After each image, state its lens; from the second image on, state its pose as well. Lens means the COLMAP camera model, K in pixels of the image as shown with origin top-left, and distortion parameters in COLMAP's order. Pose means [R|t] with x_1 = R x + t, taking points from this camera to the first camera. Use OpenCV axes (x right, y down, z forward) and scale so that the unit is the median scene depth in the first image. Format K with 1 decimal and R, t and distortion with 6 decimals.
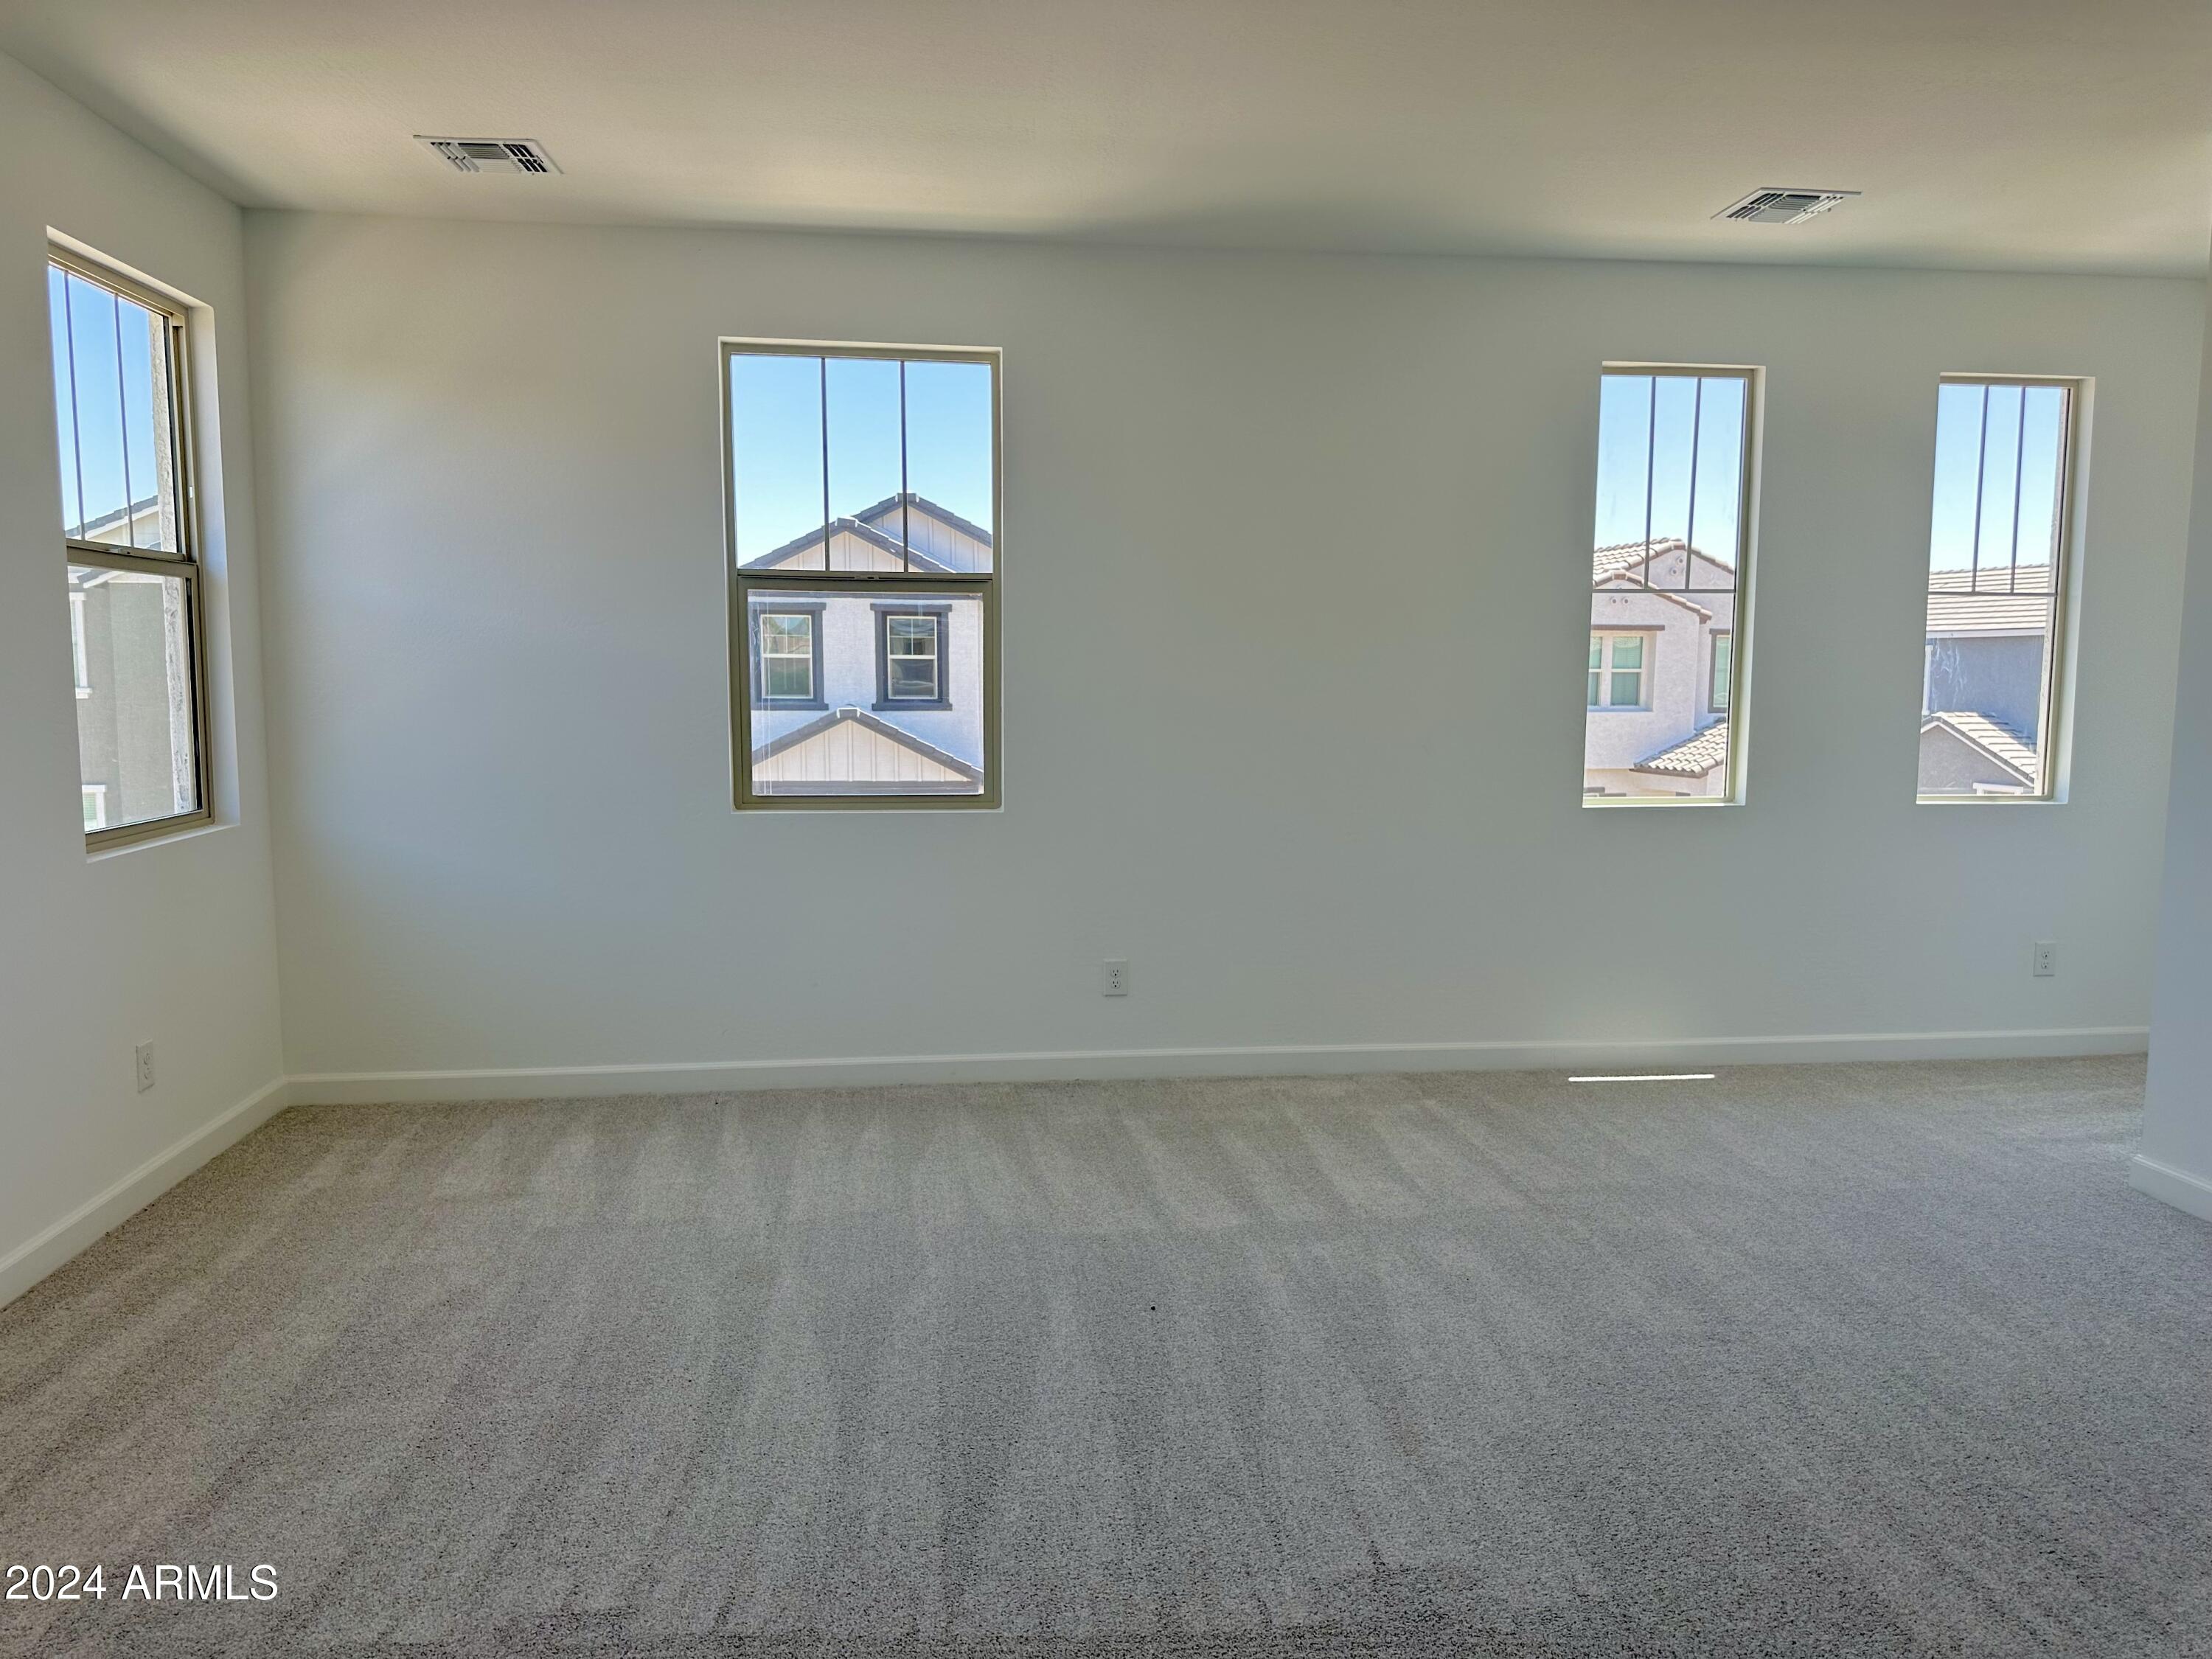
lens RADIAL K [[1544.3, 0, 1106.0], [0, 1544.3, 829.5], [0, 0, 1]] dist [0.112037, -0.170754]
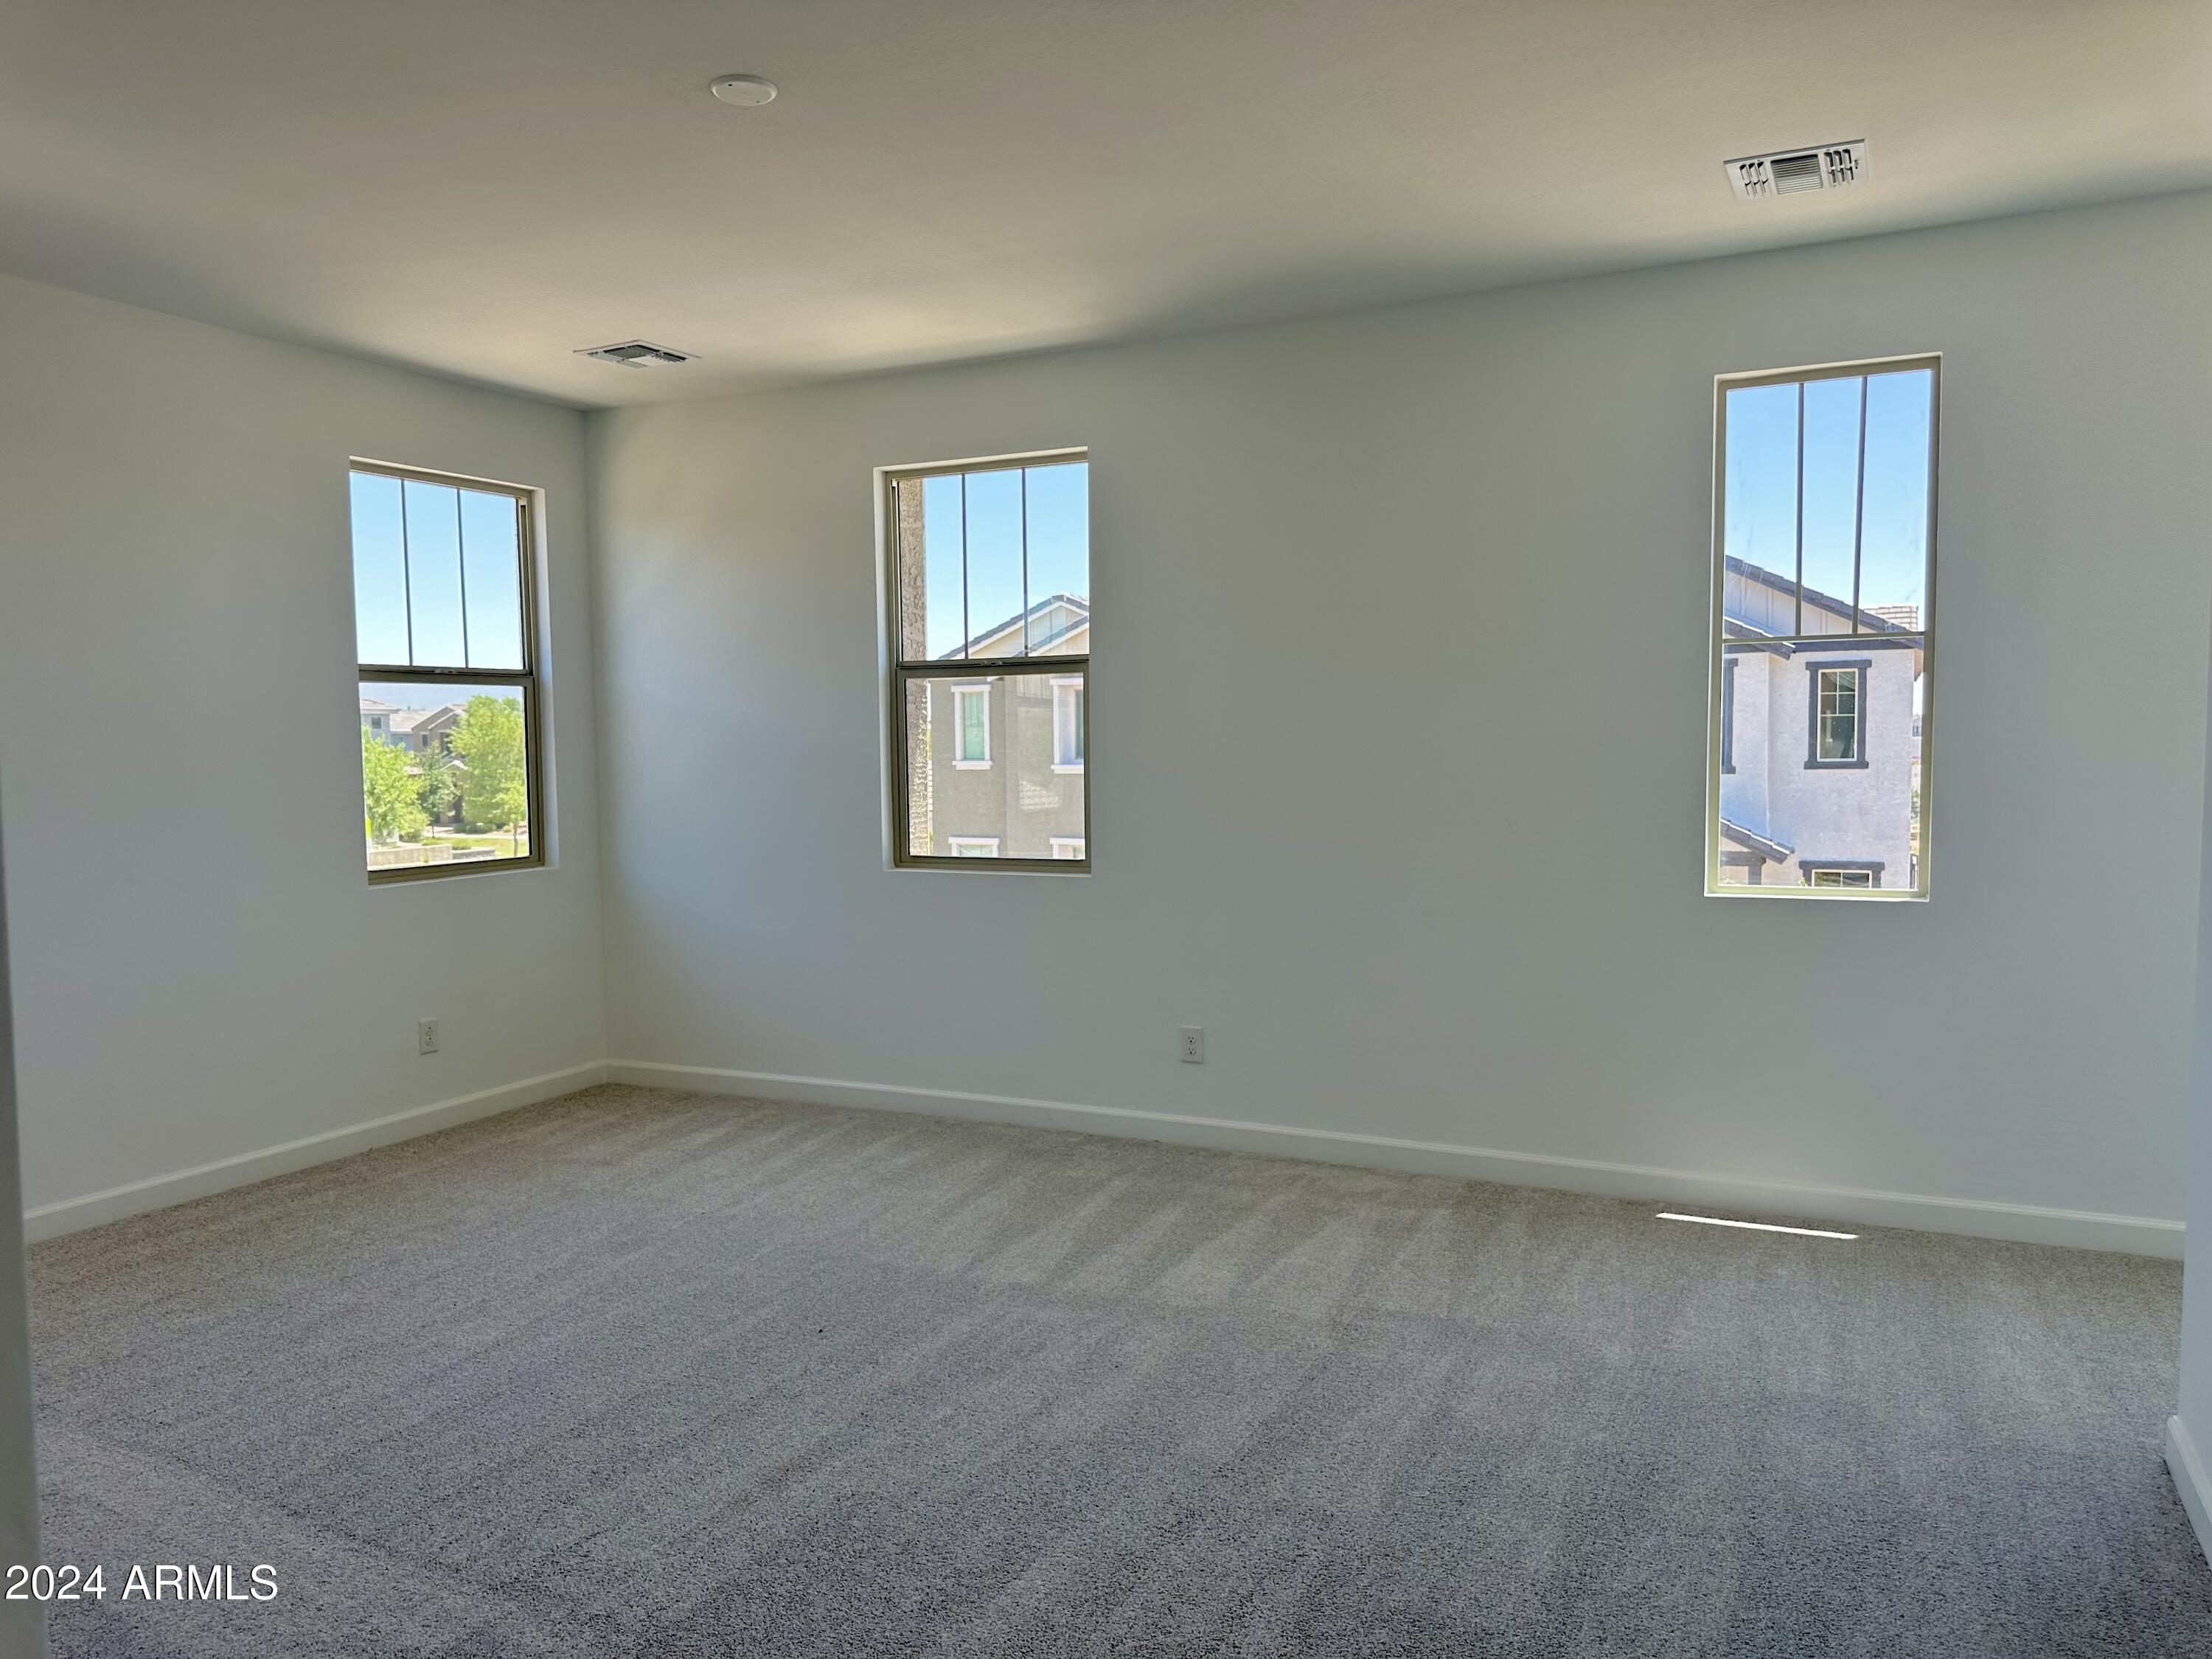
lens RADIAL K [[1553.9, 0, 1106.0], [0, 1553.9, 829.5], [0, 0, 1]] dist [0.130963, -0.248336]
pose [[0.837860, 0.016899, -0.545624, 0.585449], [-0.038631, 0.998850, -0.028386, -0.015403], [0.544517, 0.044861, 0.837549, 0.122701]]
